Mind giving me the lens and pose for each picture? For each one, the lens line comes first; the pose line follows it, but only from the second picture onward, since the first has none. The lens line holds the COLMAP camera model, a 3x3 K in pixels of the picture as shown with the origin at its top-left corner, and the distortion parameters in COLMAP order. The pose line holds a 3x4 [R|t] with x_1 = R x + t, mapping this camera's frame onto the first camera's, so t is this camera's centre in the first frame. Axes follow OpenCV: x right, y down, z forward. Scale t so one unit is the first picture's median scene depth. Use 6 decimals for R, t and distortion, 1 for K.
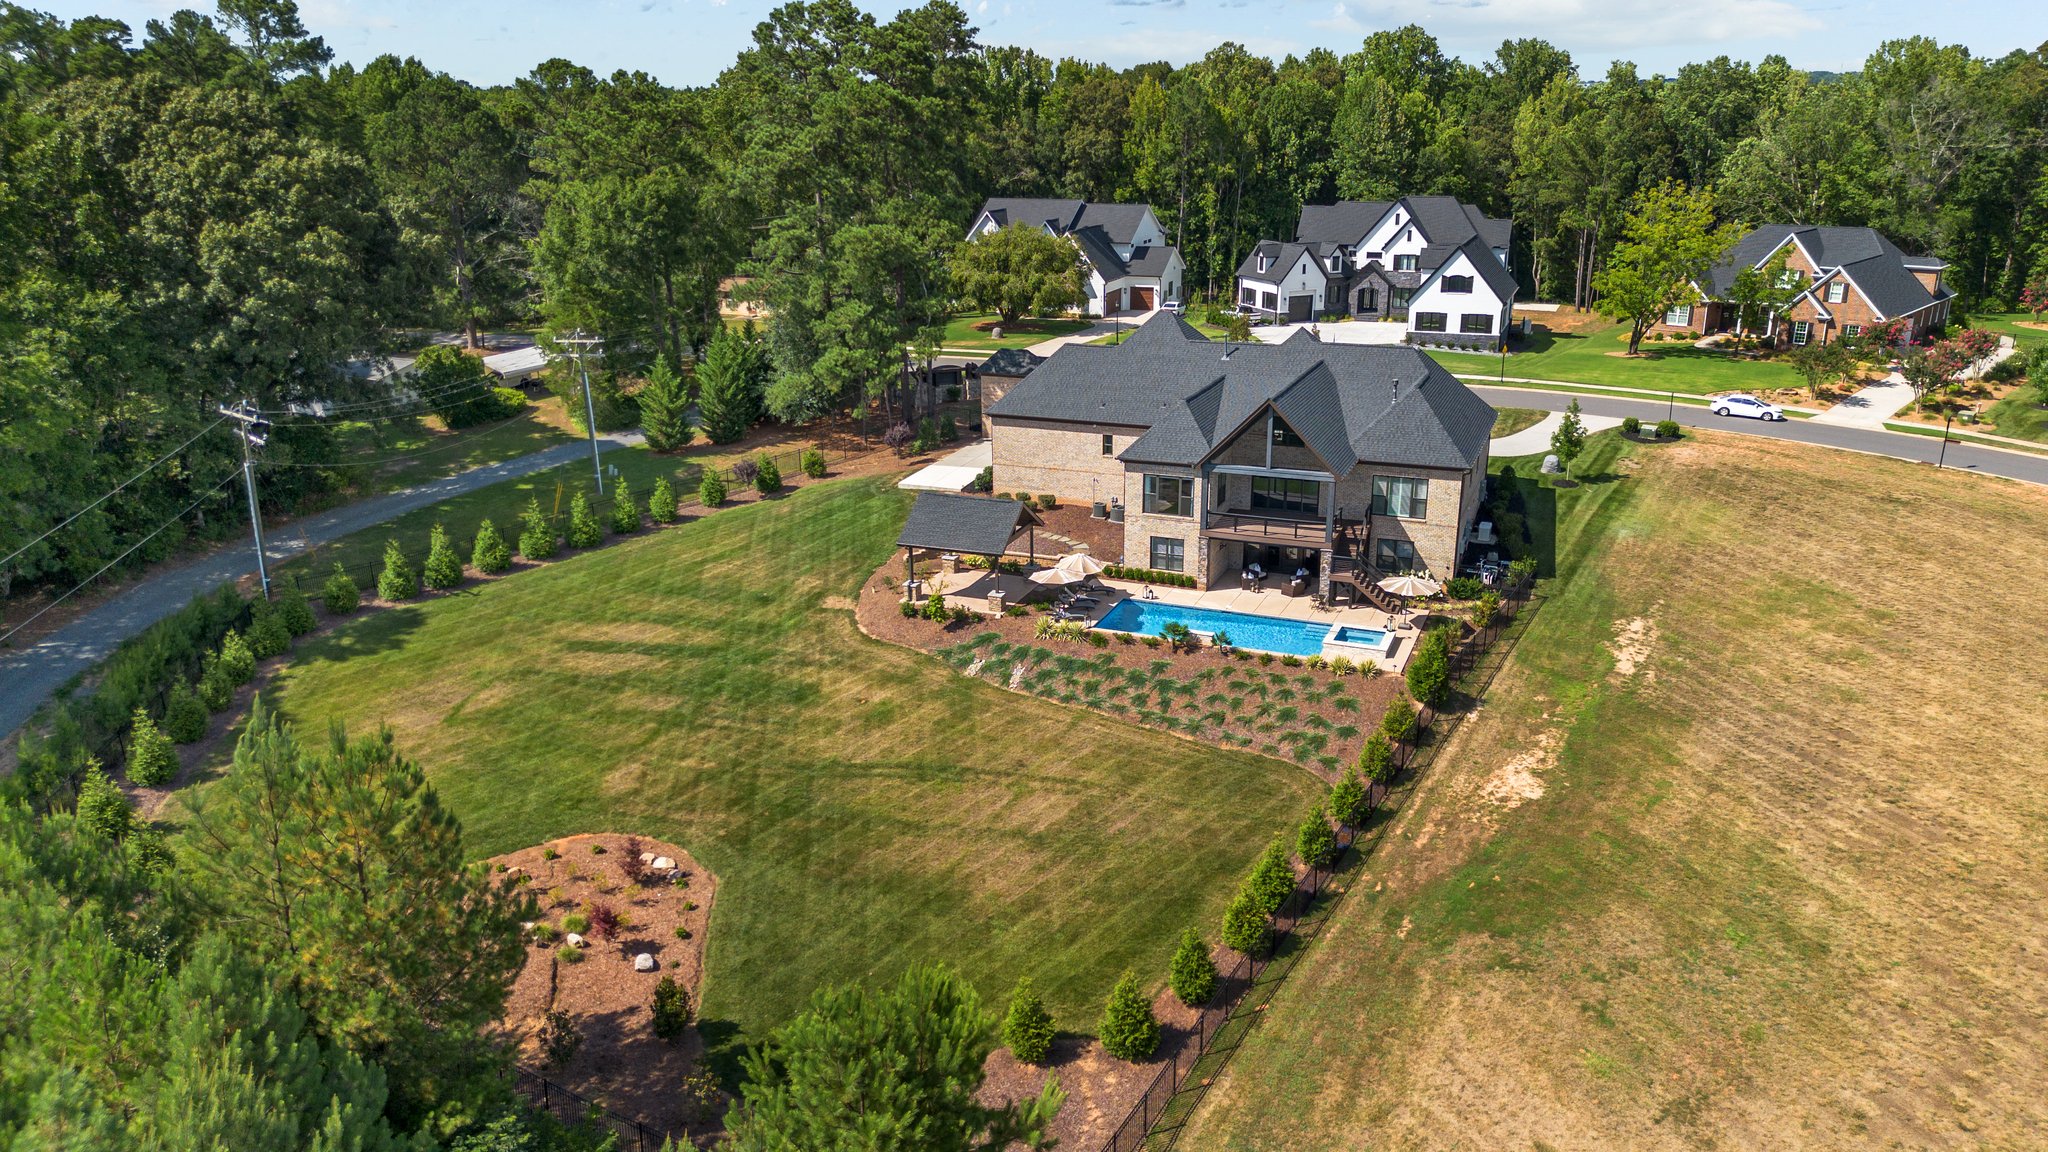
lens RADIAL K [[1459.8, 0, 1024.0], [0, 1459.8, 576.0], [0, 0, 1]] dist [0.083887, -0.106800]
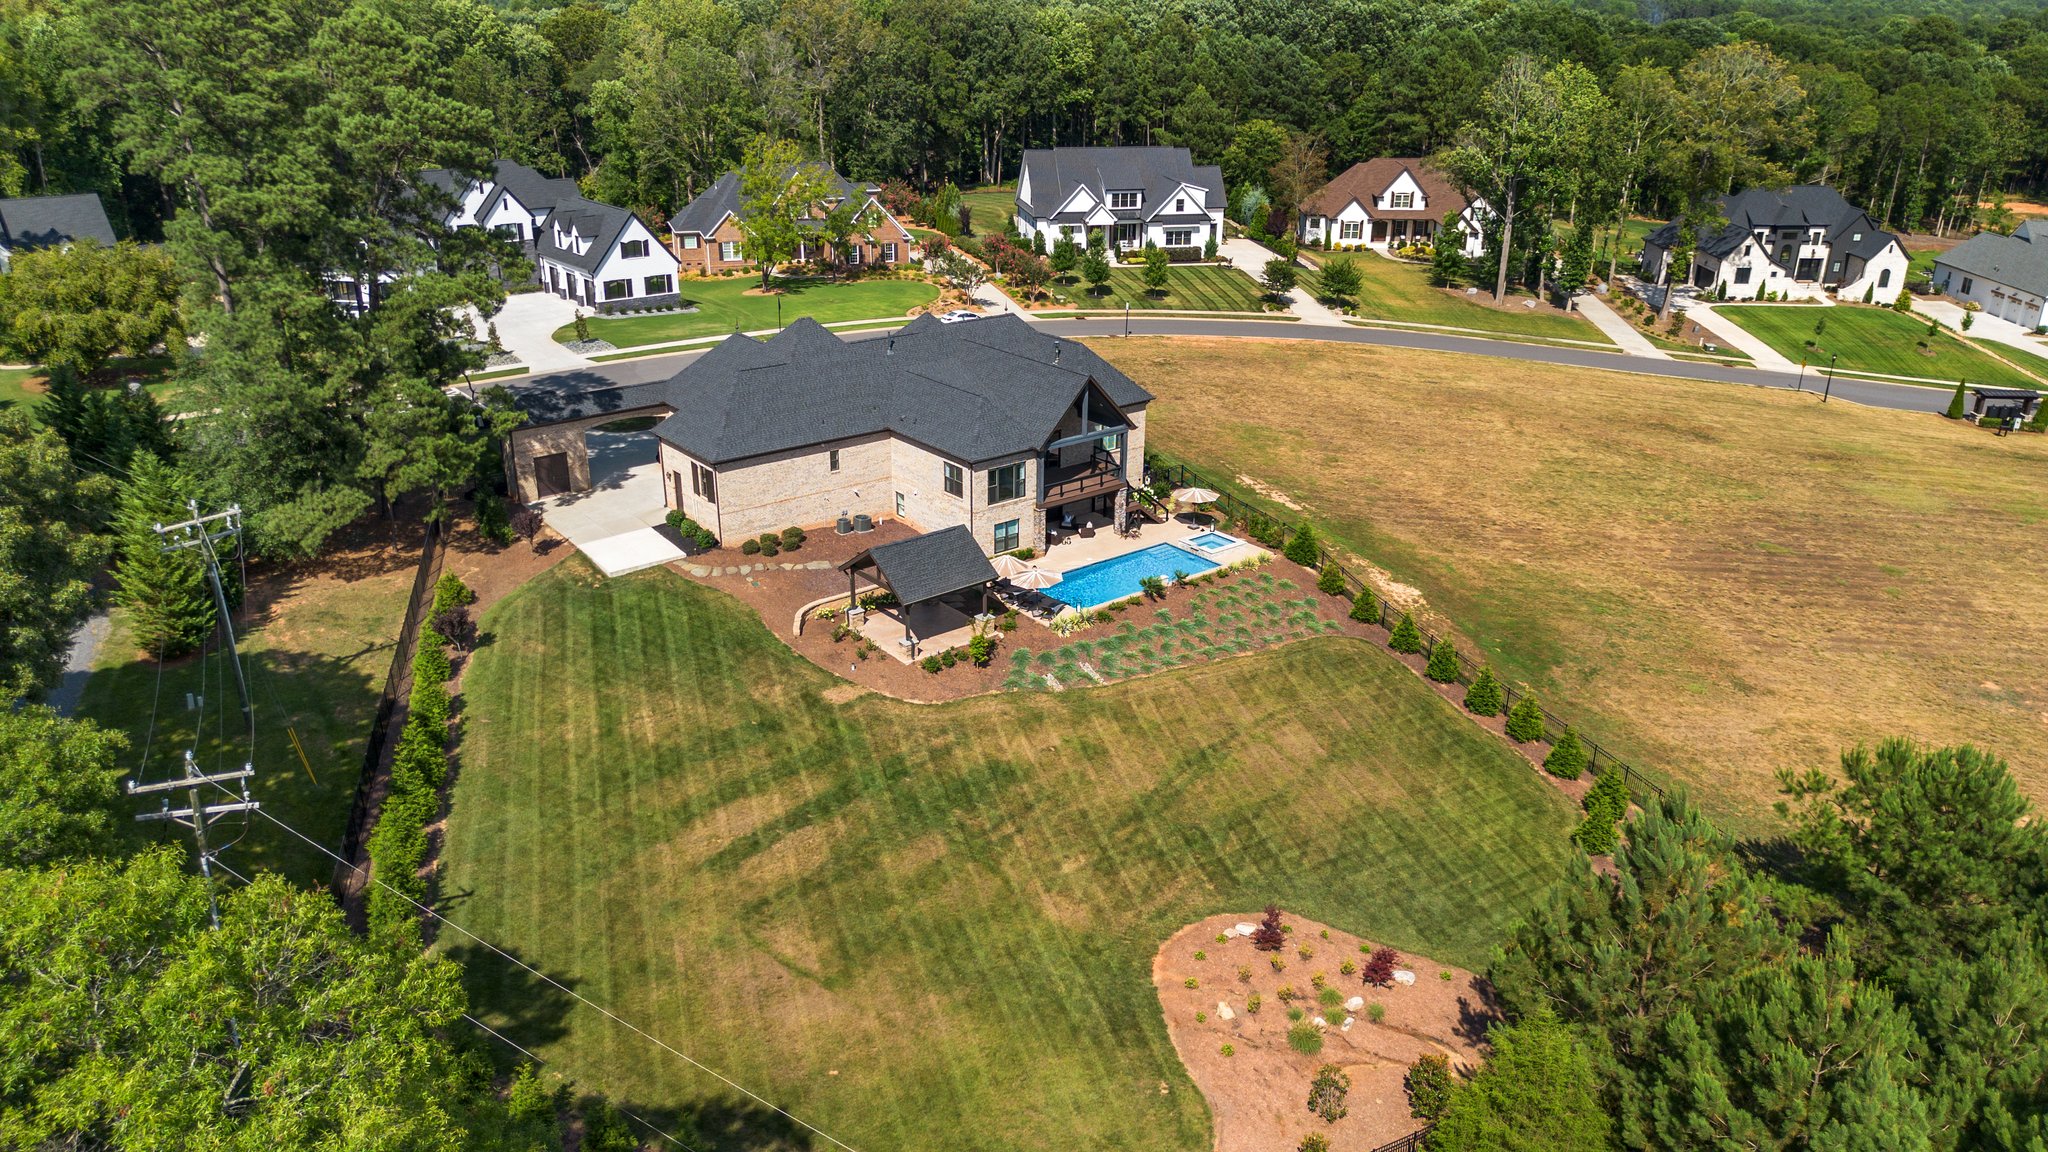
lens RADIAL K [[1459.8, 0, 1024.0], [0, 1459.8, 576.0], [0, 0, 1]] dist [0.083887, -0.106800]
pose [[0.481063, -0.314426, 0.818361, -0.604012], [0.259593, 0.942698, 0.209599, -0.160739], [-0.837371, 0.111610, 0.535120, 0.316711]]
